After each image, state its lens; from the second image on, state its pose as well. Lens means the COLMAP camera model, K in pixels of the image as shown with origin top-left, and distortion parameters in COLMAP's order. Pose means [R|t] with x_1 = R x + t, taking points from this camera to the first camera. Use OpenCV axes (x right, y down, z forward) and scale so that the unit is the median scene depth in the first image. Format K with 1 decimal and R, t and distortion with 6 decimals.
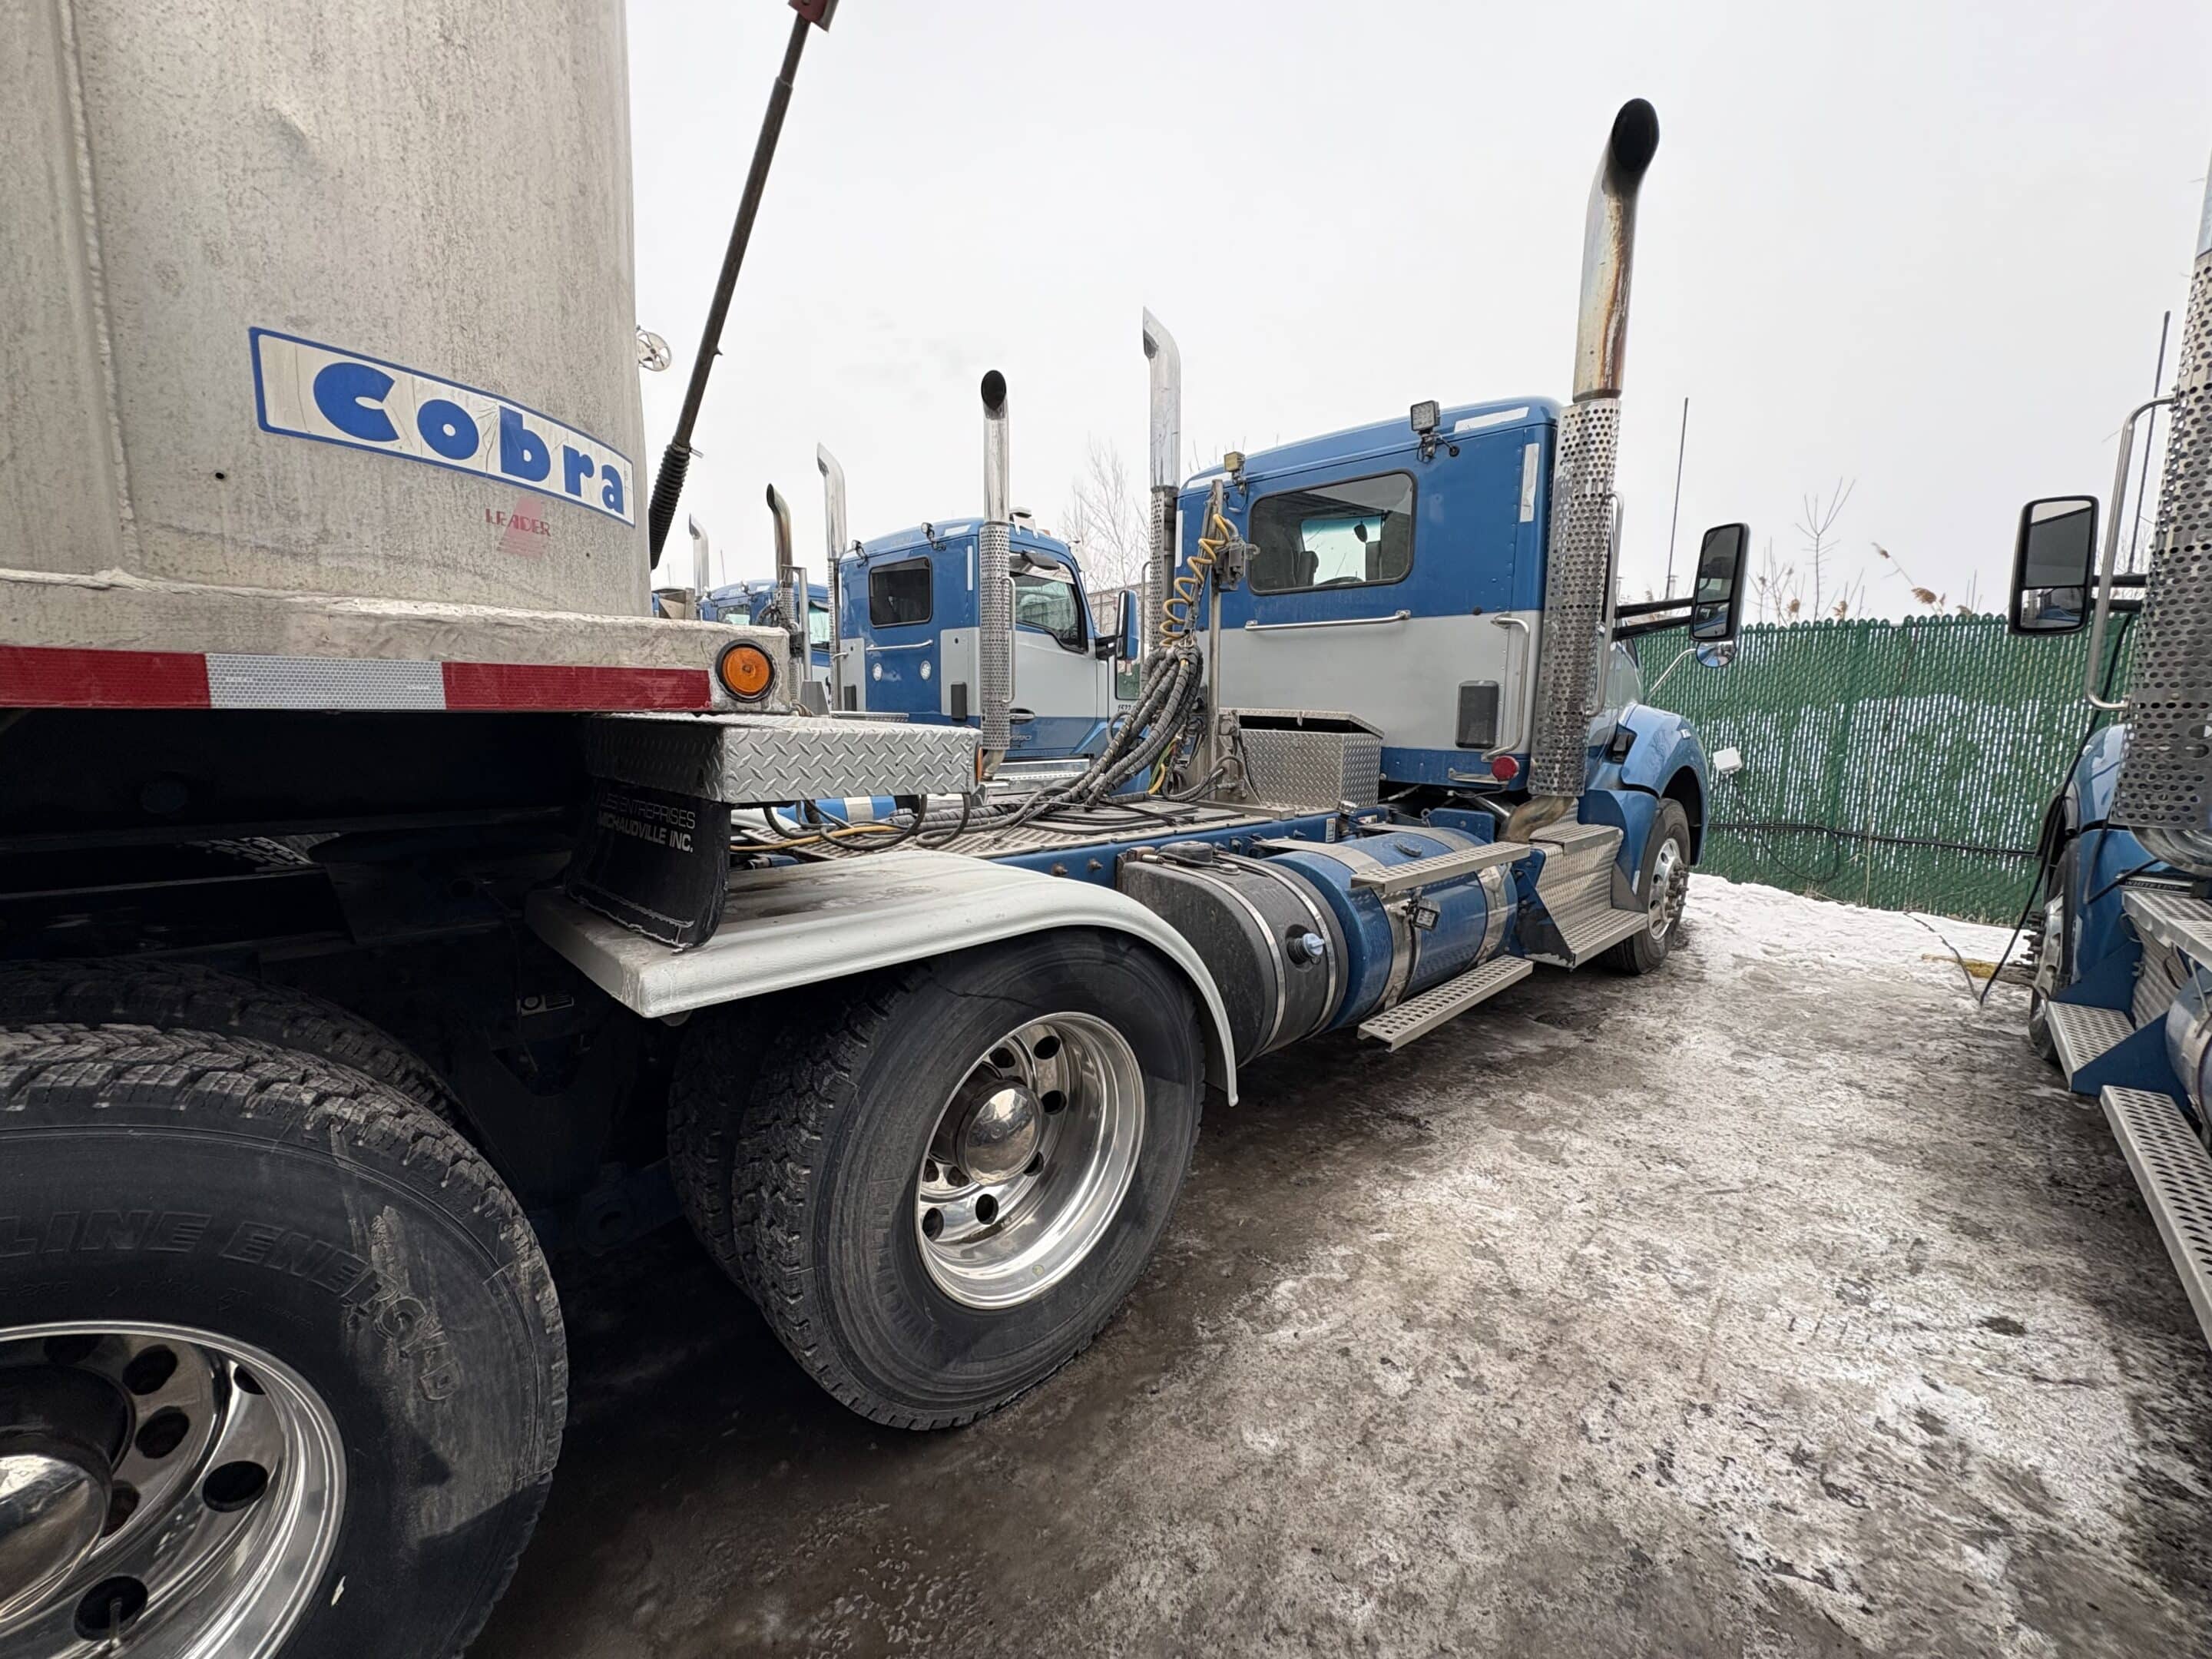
lens RADIAL K [[894.6, 0, 1106.6], [0, 894.6, 826.0], [0, 0, 1]] dist [-0.000357, -0.000028]
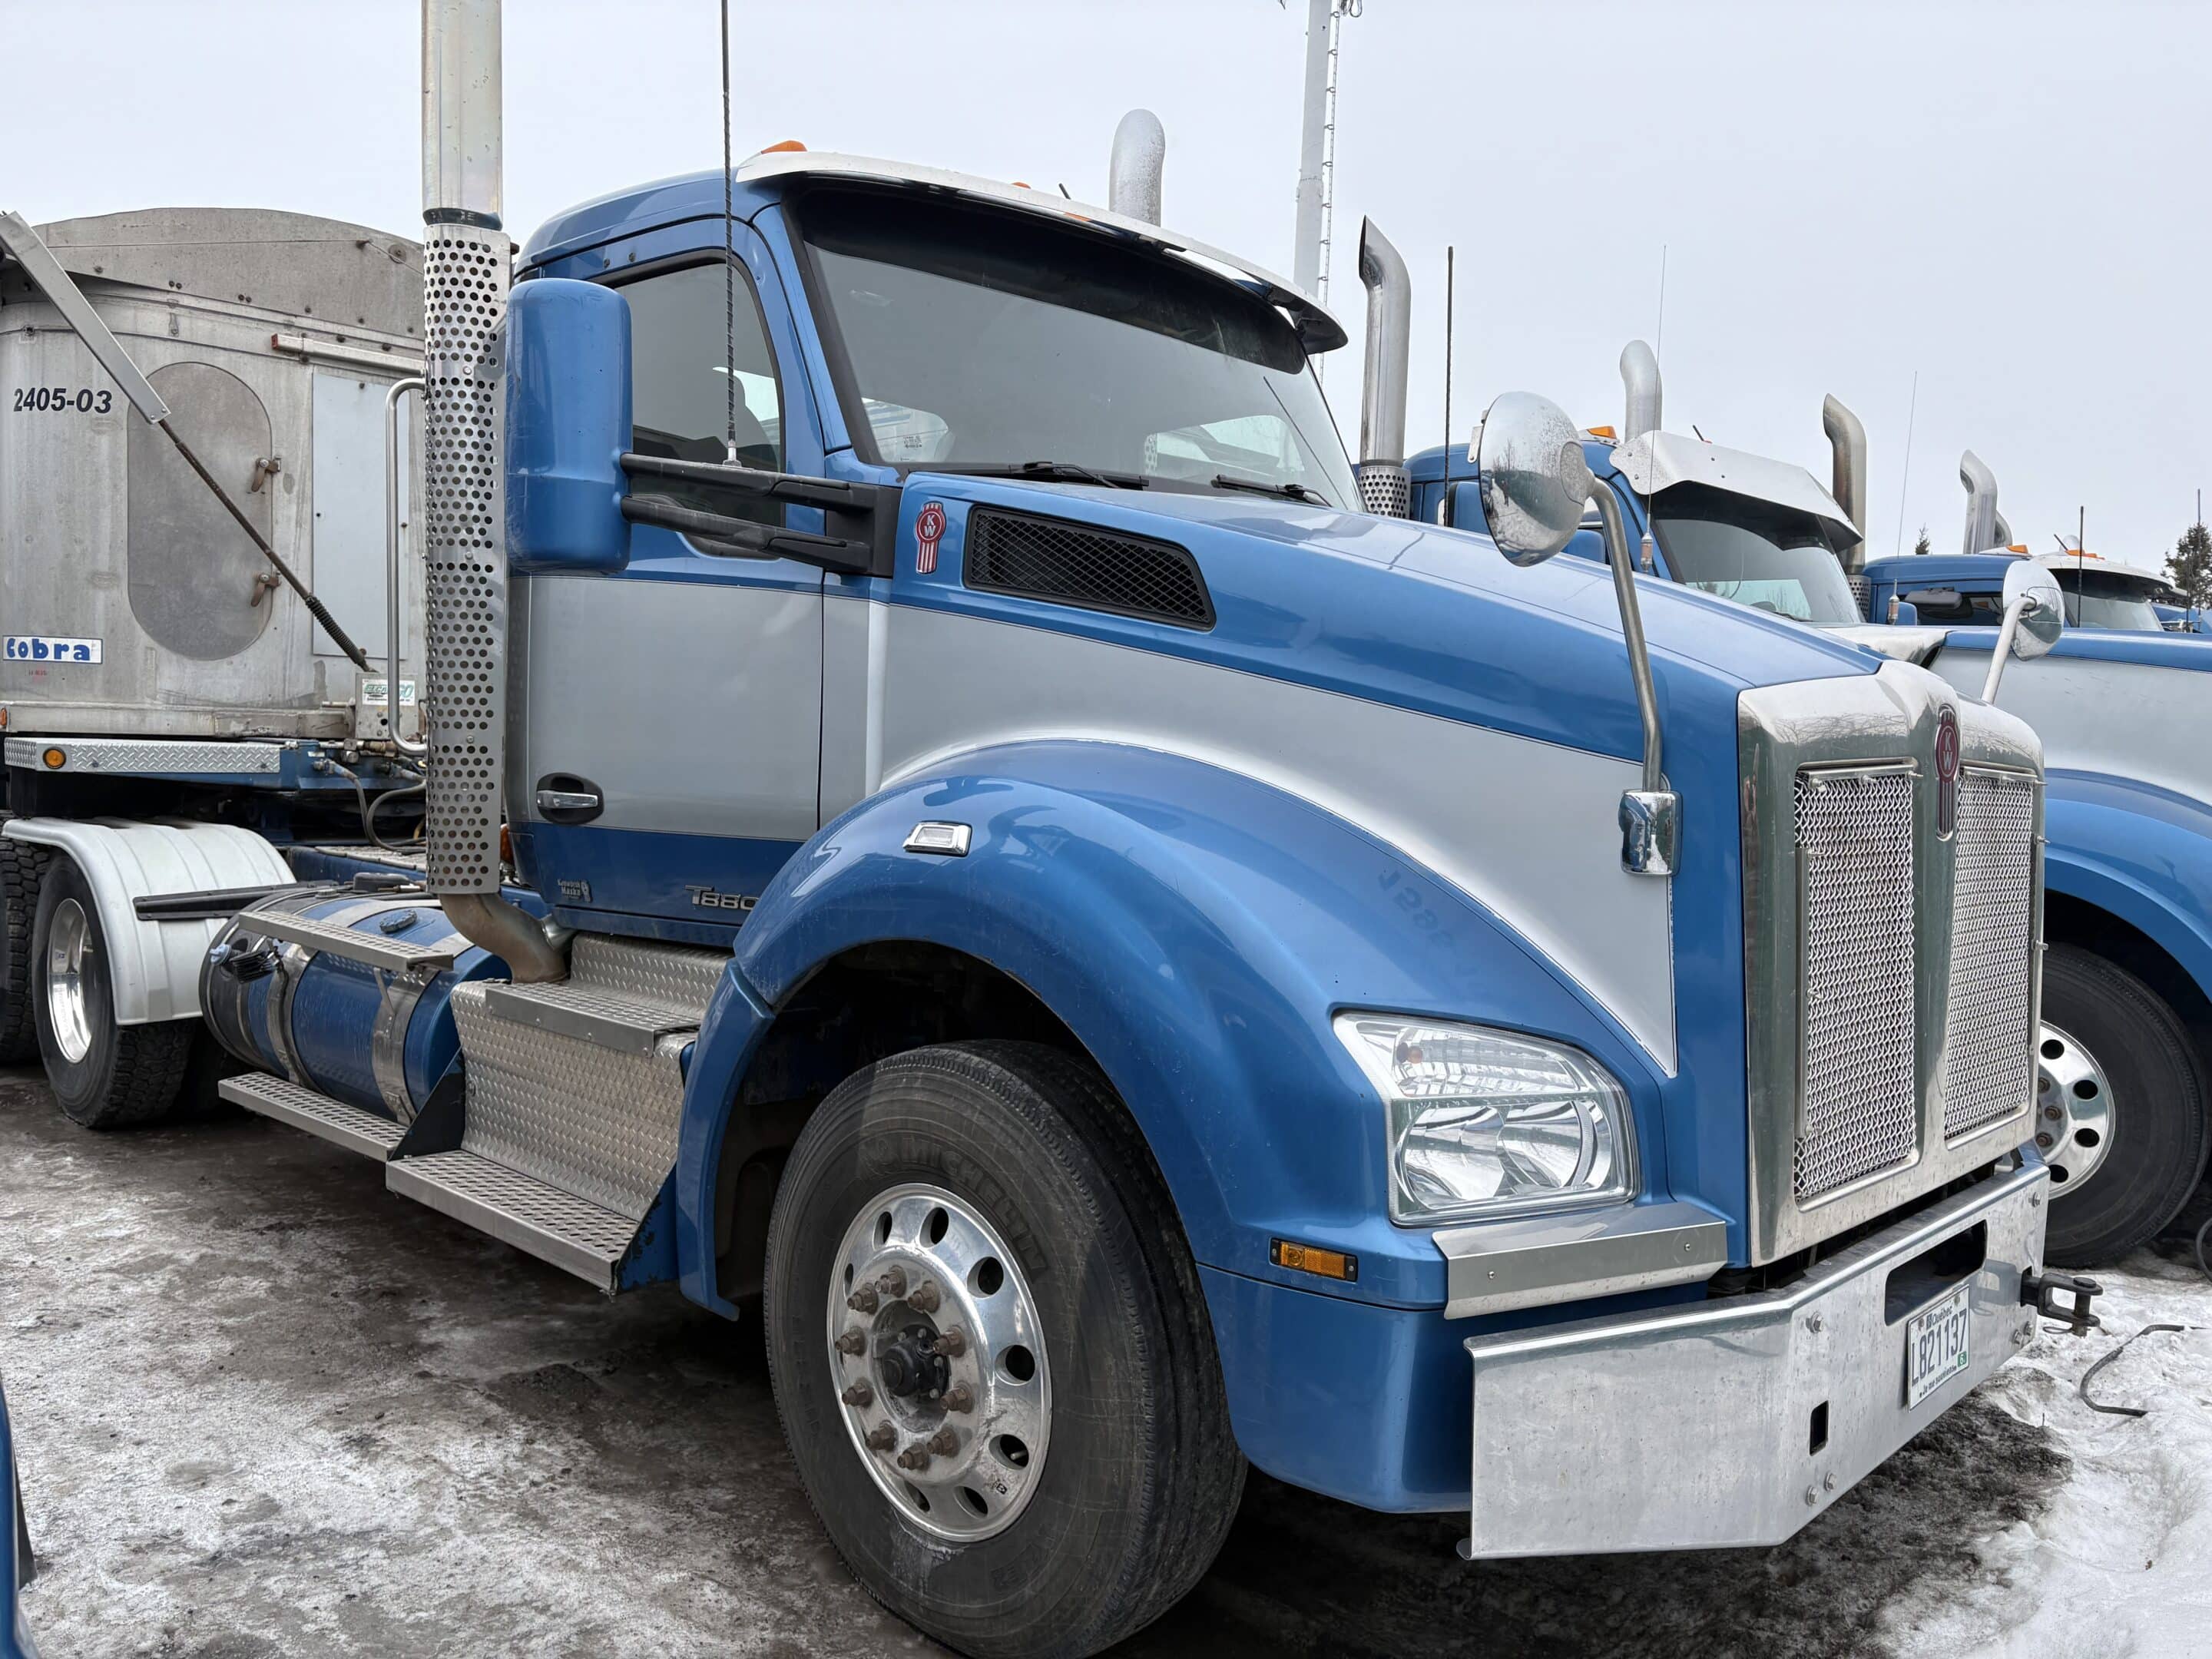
lens RADIAL K [[1682.3, 0, 1111.1], [0, 1682.3, 829.6], [0, 0, 1]] dist [0.004981, 0.001830]
pose [[0.023973, 0.022878, -0.999451, 4.949642], [-0.166498, 0.985867, 0.018574, -0.496741], [0.985750, 0.165961, 0.027443, 4.304146]]
